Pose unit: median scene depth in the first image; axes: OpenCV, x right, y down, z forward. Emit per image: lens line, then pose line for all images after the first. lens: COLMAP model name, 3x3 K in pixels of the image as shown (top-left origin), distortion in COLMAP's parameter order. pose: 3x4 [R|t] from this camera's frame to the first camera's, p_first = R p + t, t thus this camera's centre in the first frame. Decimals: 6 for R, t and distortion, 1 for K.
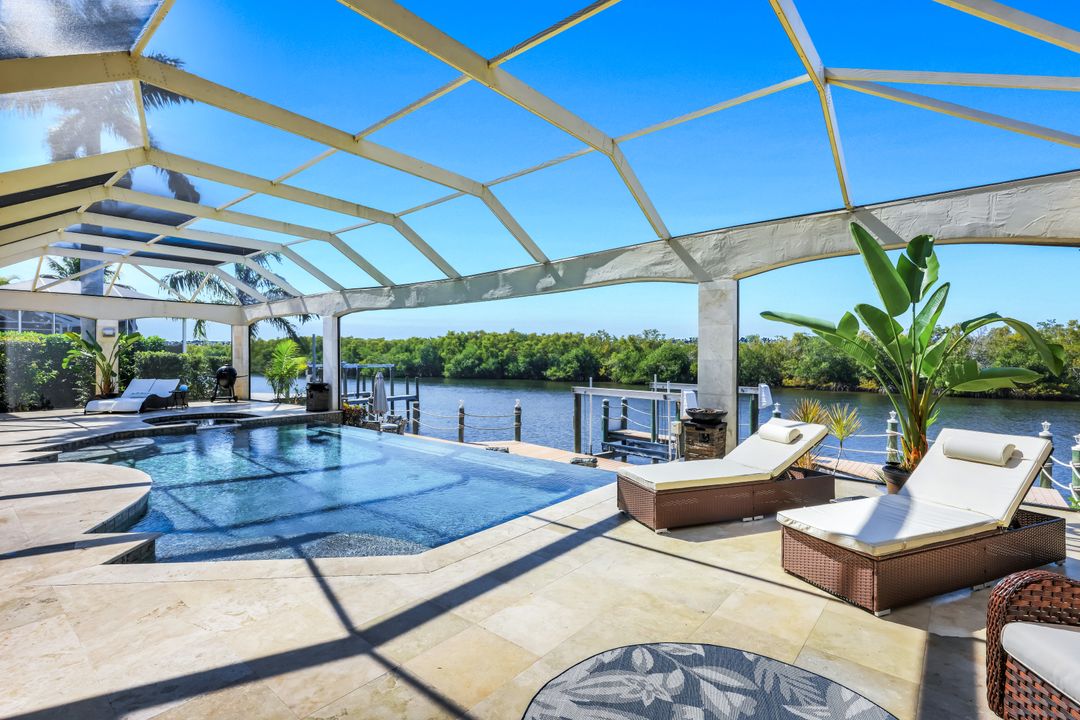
lens RADIAL K [[506.6, 0, 535.7], [0, 506.6, 345.9], [0, 0, 1]] dist [0.003162, -0.001314]
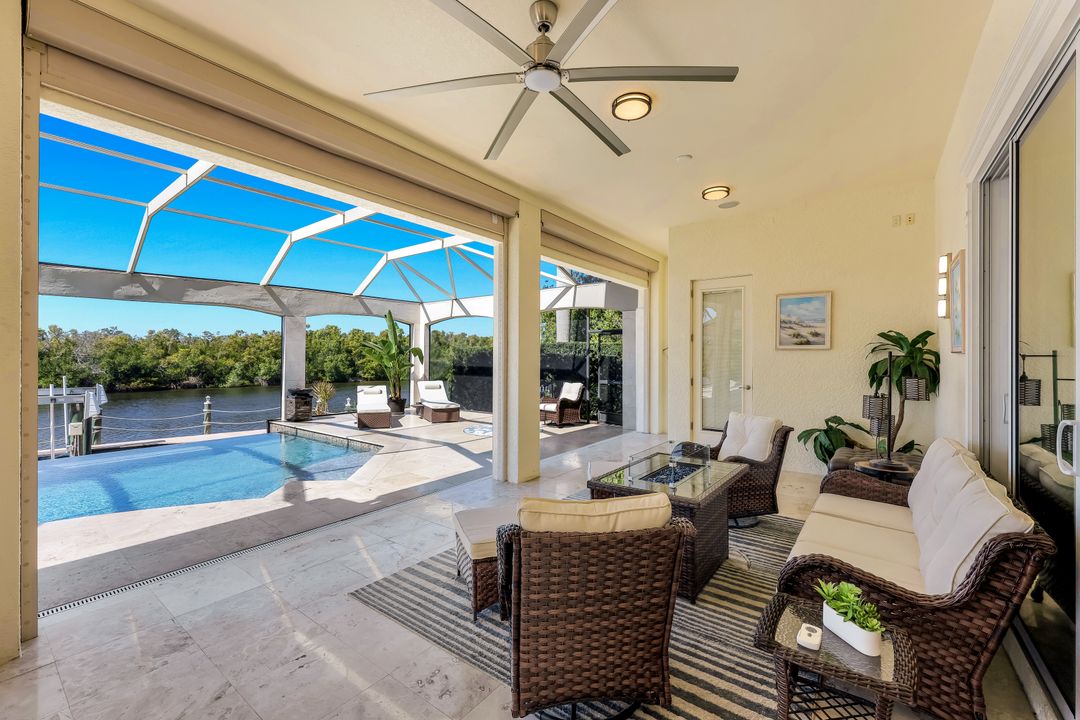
lens RADIAL K [[445.3, 0, 538.9], [0, 445.3, 357.2], [0, 0, 1]] dist [-0.002571, 0.001289]
pose [[-0.043492, 0.001534, 0.999053, -0.486069], [-0.022570, 0.999742, -0.002518, -0.000787], [-0.998799, -0.022658, -0.043446, 0.083591]]
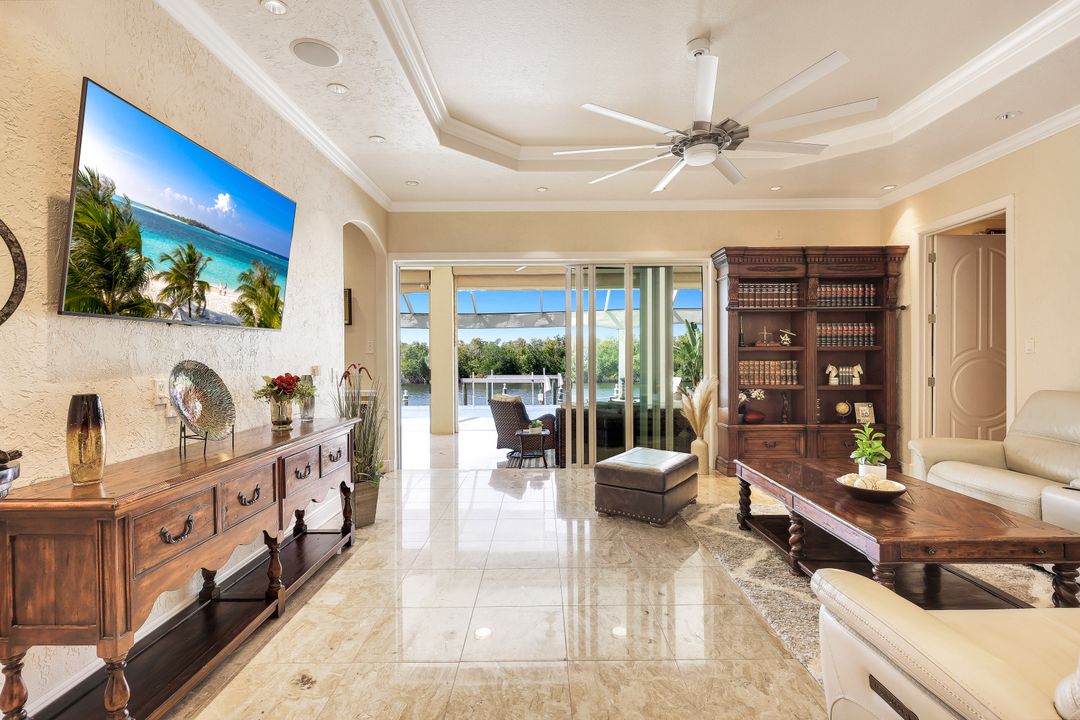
lens RADIAL K [[504.7, 0, 538.8], [0, 504.7, 360.1], [0, 0, 1]] dist [-0.000950, -0.000006]
pose [[0.773177, -0.009824, 0.634114, -0.647144], [-0.006295, 0.999712, 0.023163, -0.010008], [-0.634159, -0.021901, 0.772893, -0.288777]]
